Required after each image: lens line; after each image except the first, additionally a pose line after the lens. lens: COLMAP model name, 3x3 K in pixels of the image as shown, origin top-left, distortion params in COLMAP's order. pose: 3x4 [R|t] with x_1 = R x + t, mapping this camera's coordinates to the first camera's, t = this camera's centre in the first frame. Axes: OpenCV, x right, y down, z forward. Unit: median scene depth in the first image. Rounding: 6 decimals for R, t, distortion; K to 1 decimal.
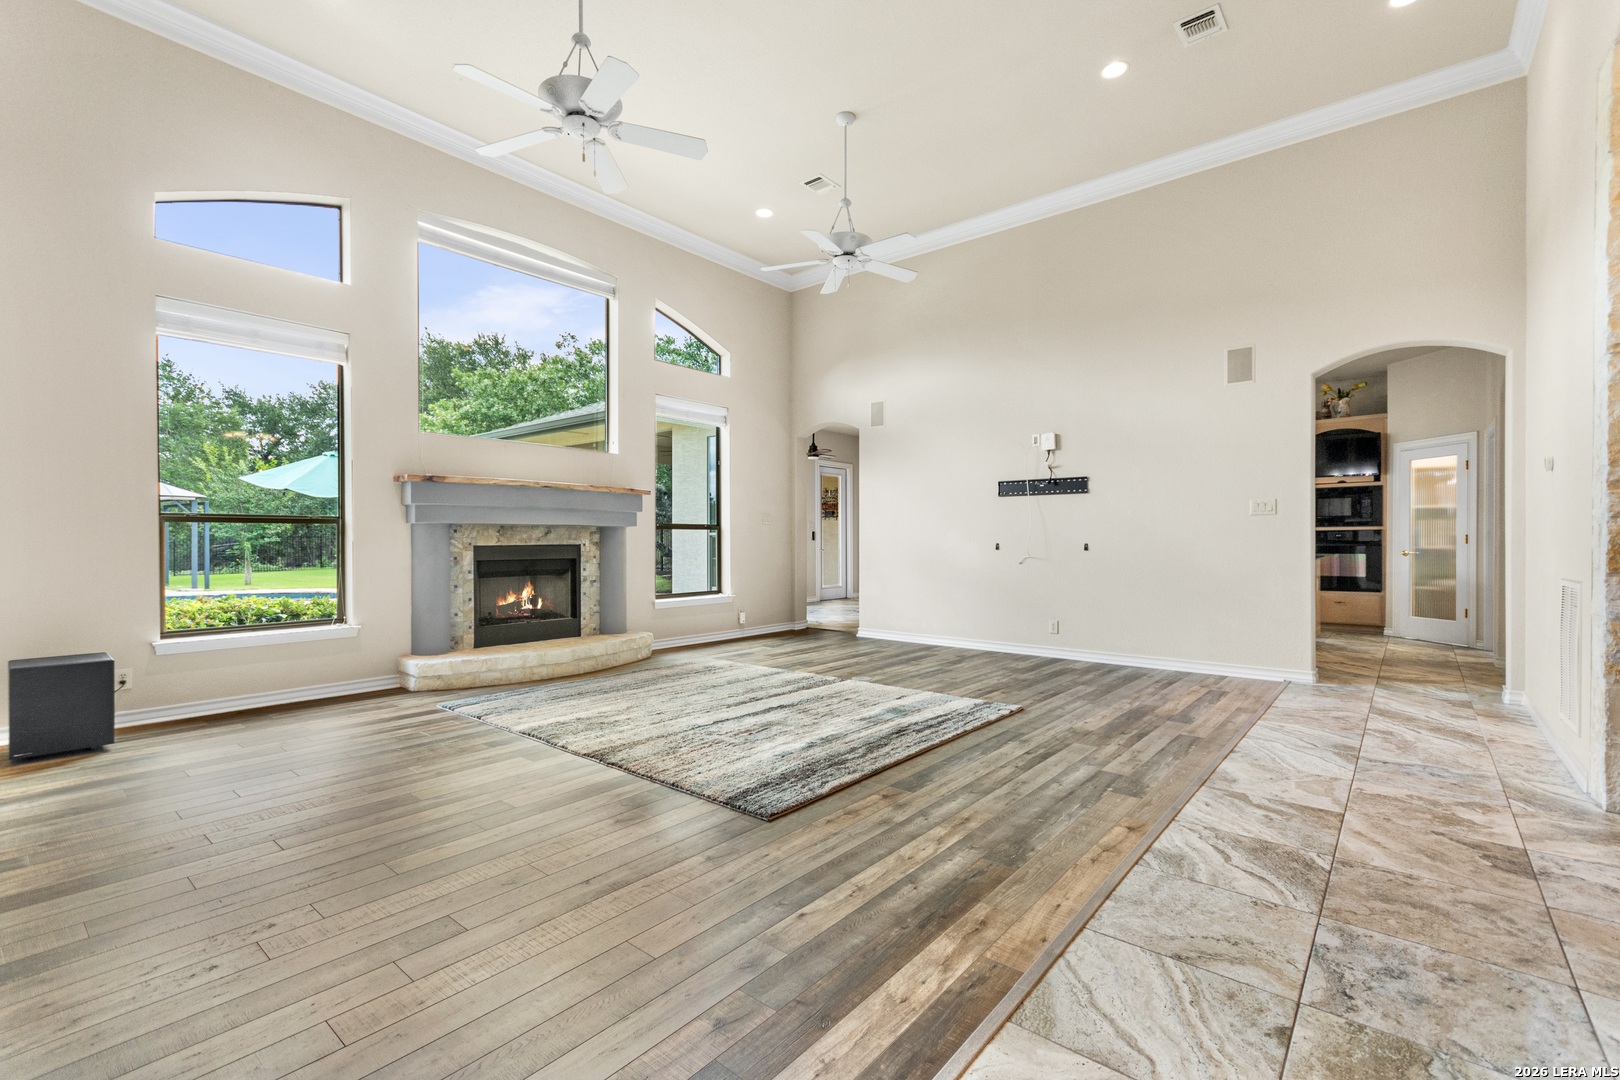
lens RADIAL K [[699.5, 0, 807.2], [0, 699.5, 536.1], [0, 0, 1]] dist [0.000268, 0.000209]
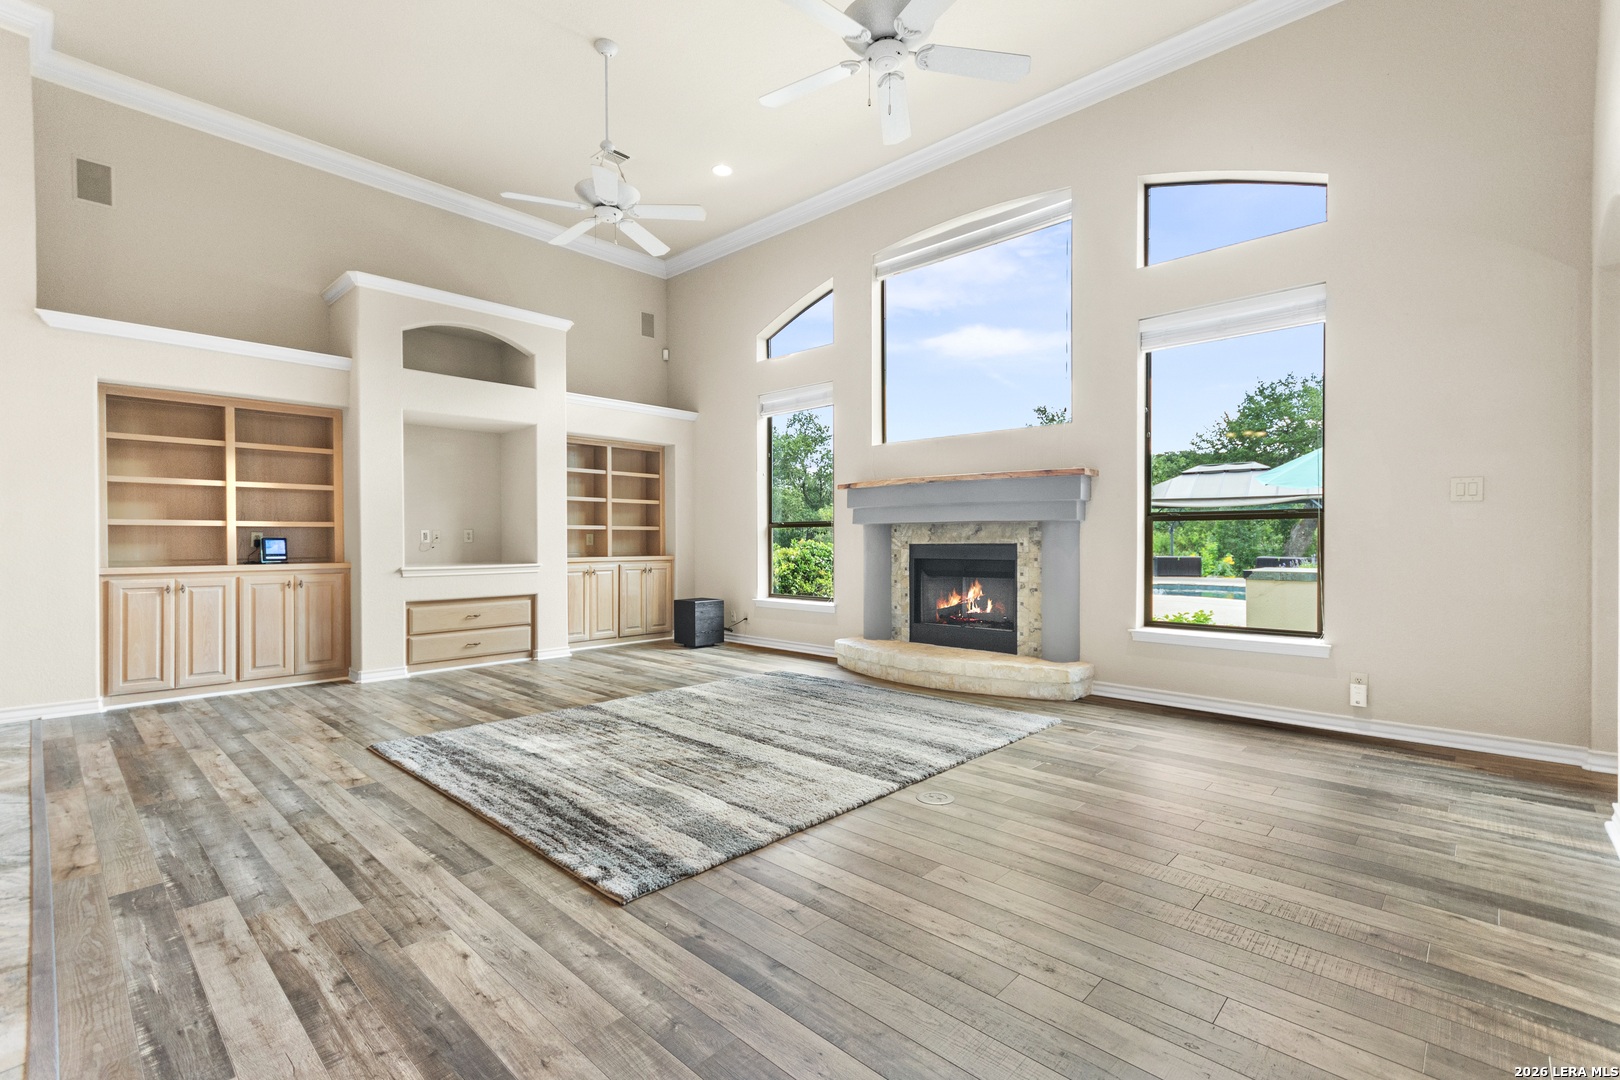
lens RADIAL K [[720.9, 0, 810.0], [0, 720.9, 540.0], [0, 0, 1]] dist [0.026634, -0.006355]
pose [[-0.050758, 0.002942, -0.998707, 0.918972], [0.011424, 0.999932, 0.002365, 0.004857], [0.998646, -0.011290, -0.050788, 1.349167]]
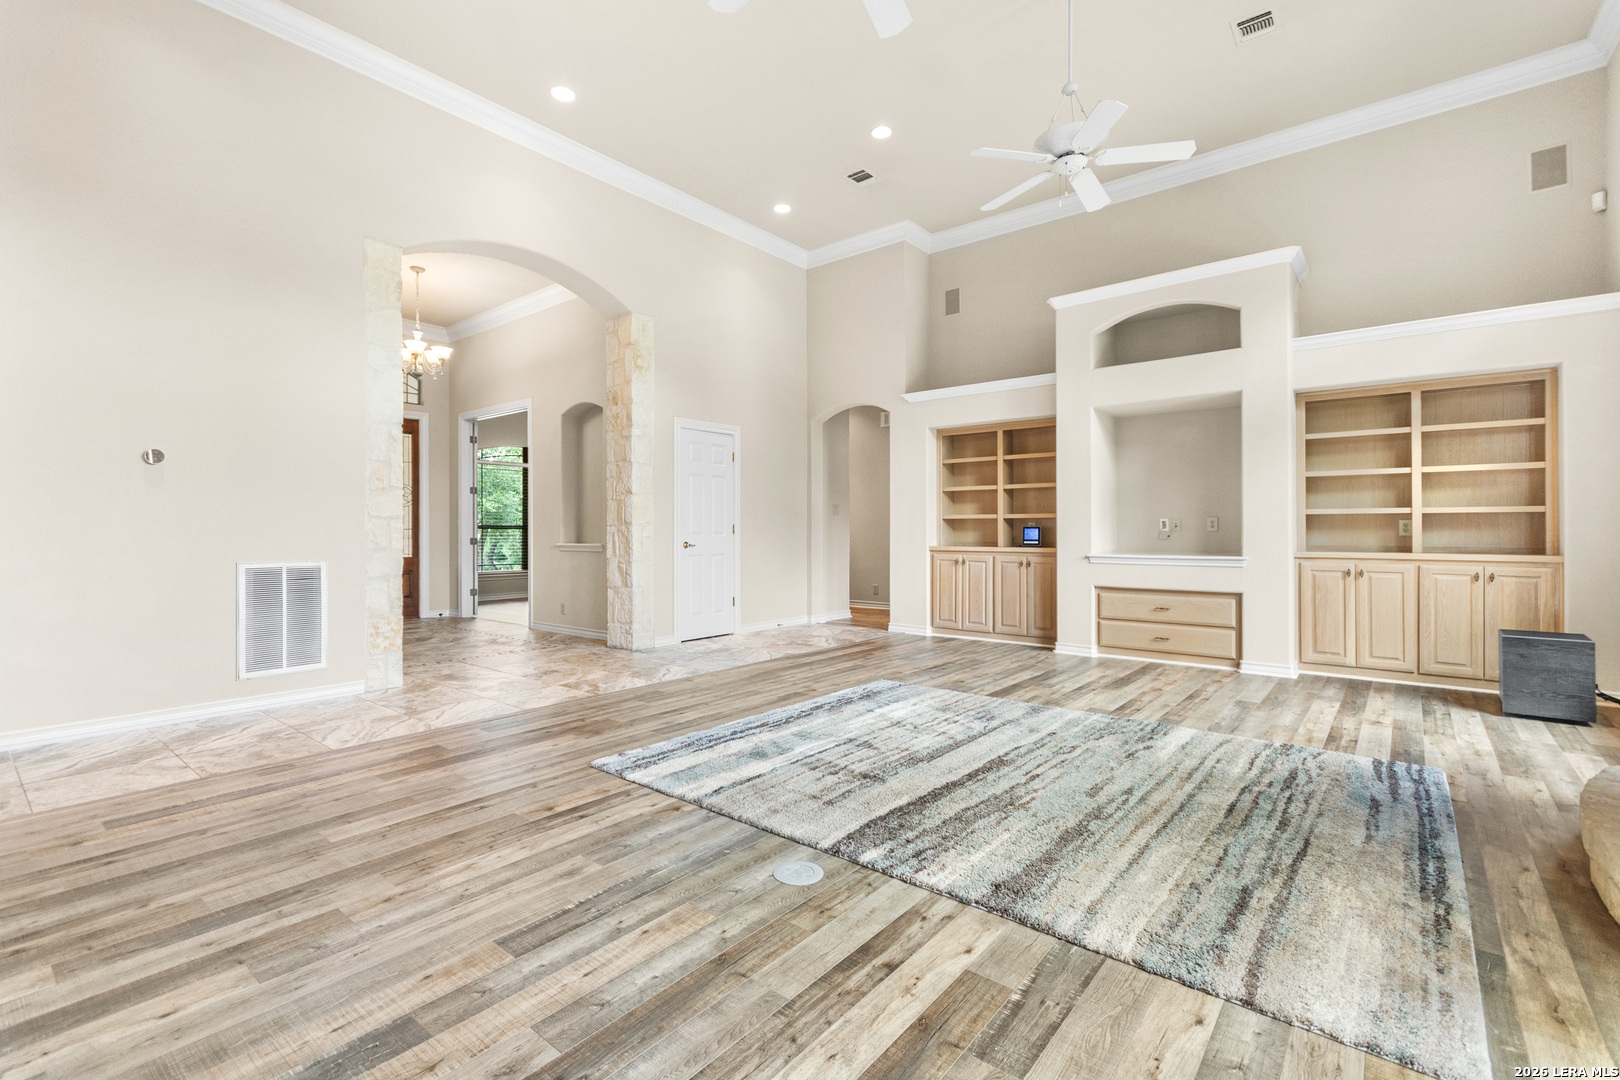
lens RADIAL K [[727.8, 0, 810.0], [0, 727.8, 540.0], [0, 0, 1]] dist [0.007355, -0.005176]
pose [[-0.999785, 0.004387, -0.020279, 0.115056], [0.004275, 0.999975, 0.005575, 0.011447], [0.020303, 0.005487, -0.999779, 2.052663]]
